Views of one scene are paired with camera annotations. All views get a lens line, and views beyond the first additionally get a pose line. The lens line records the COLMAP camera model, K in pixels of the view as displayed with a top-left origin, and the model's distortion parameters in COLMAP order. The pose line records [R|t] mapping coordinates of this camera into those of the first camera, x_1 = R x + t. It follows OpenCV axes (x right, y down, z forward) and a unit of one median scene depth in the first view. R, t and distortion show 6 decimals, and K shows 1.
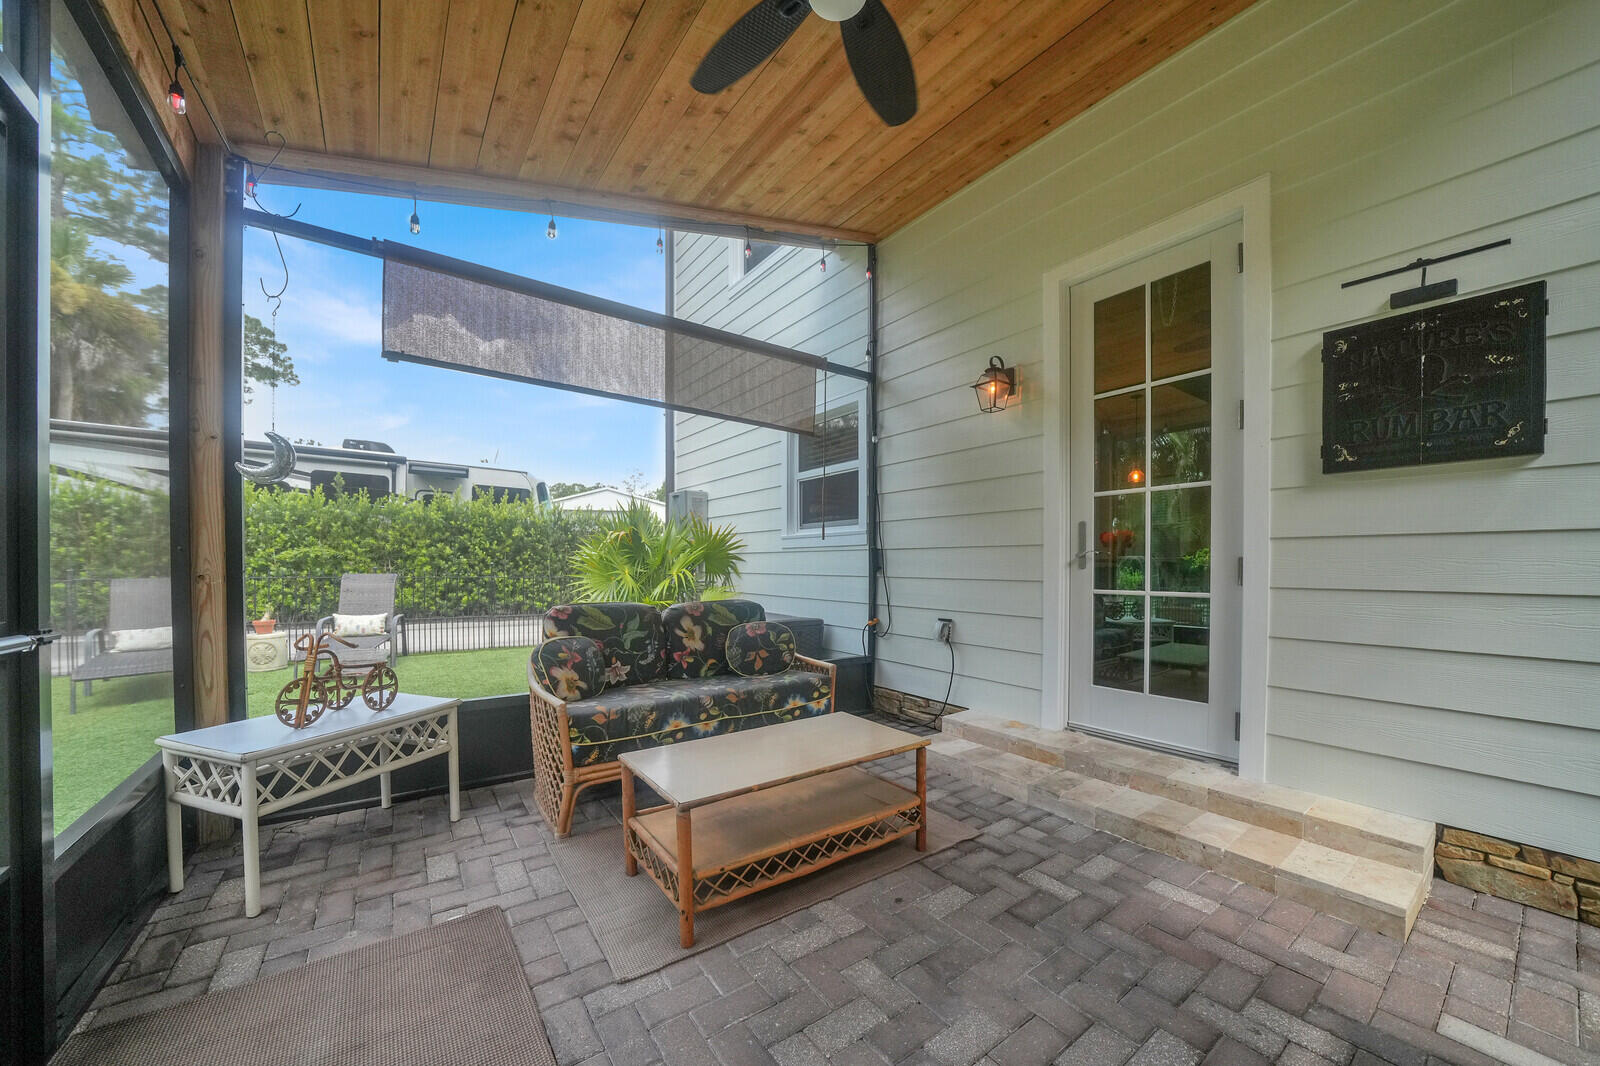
lens RADIAL K [[572.8, 0, 779.1], [0, 572.8, 570.0], [0, 0, 1]] dist [-0.001977, -0.000155]
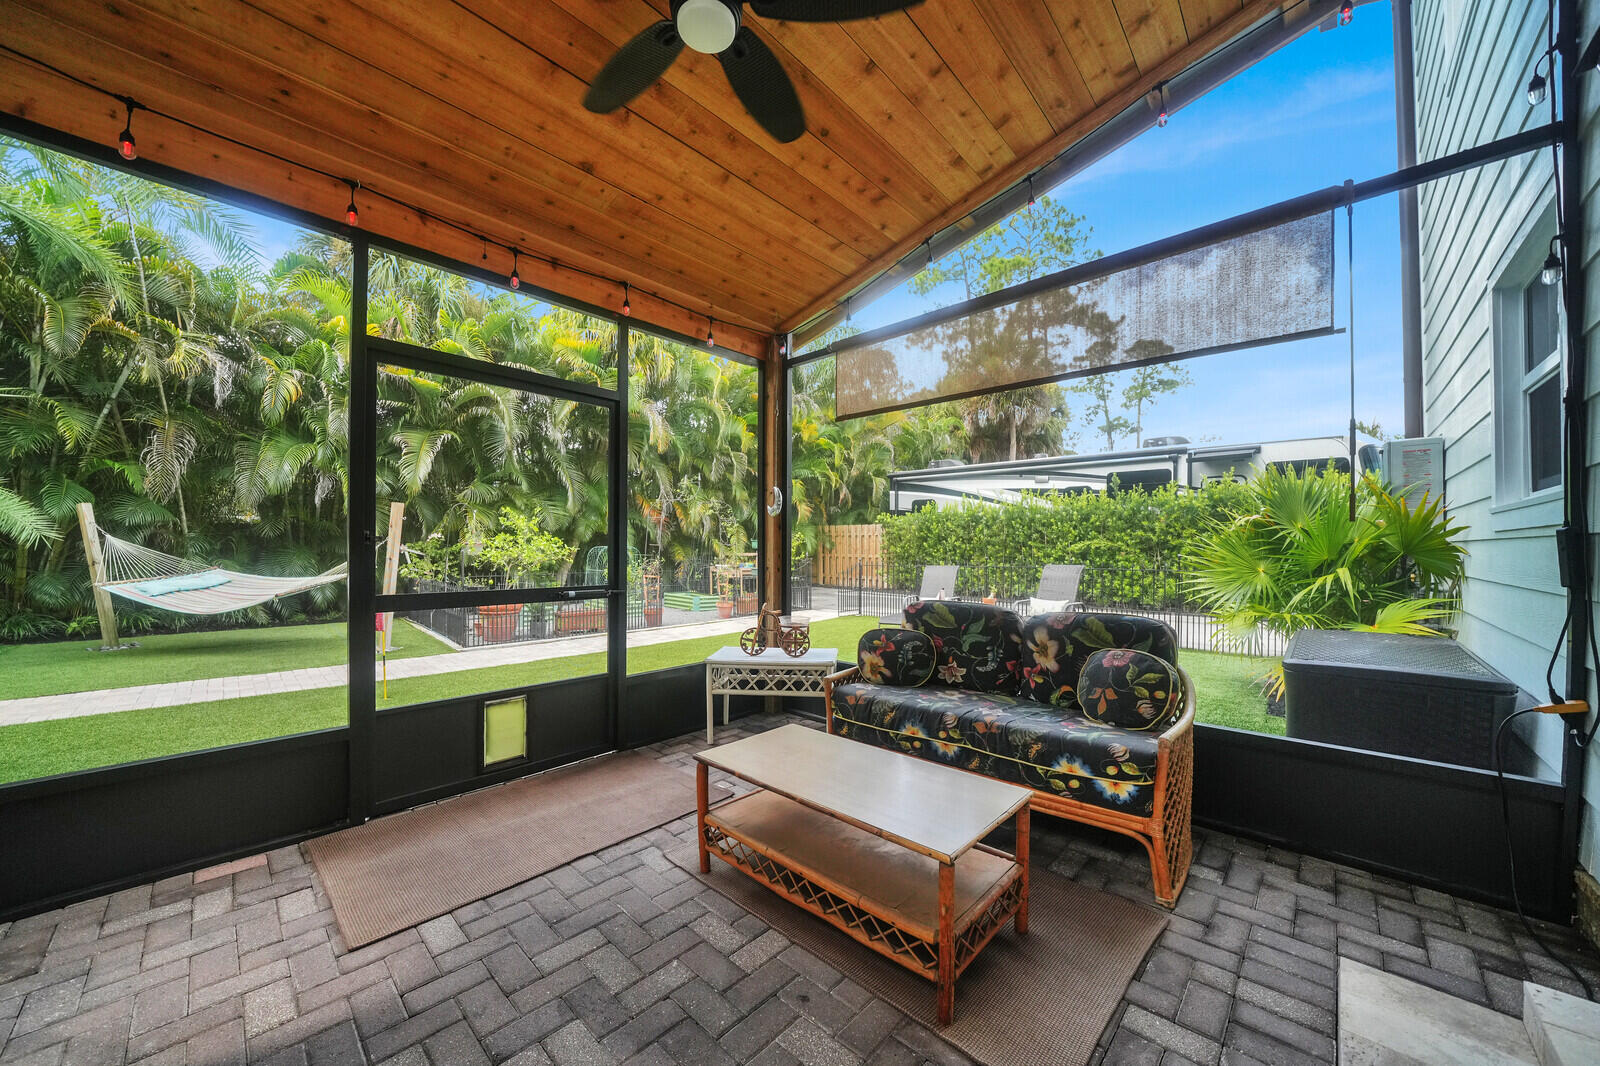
lens RADIAL K [[572.8, 0, 799.2], [0, 572.8, 543.3], [0, 0, 1]] dist [-0.001977, -0.000155]
pose [[0.218241, -0.017025, -0.975746, 0.577880], [-0.006626, 0.999799, -0.018926, -0.023250], [0.975872, 0.010596, 0.218084, 0.471798]]
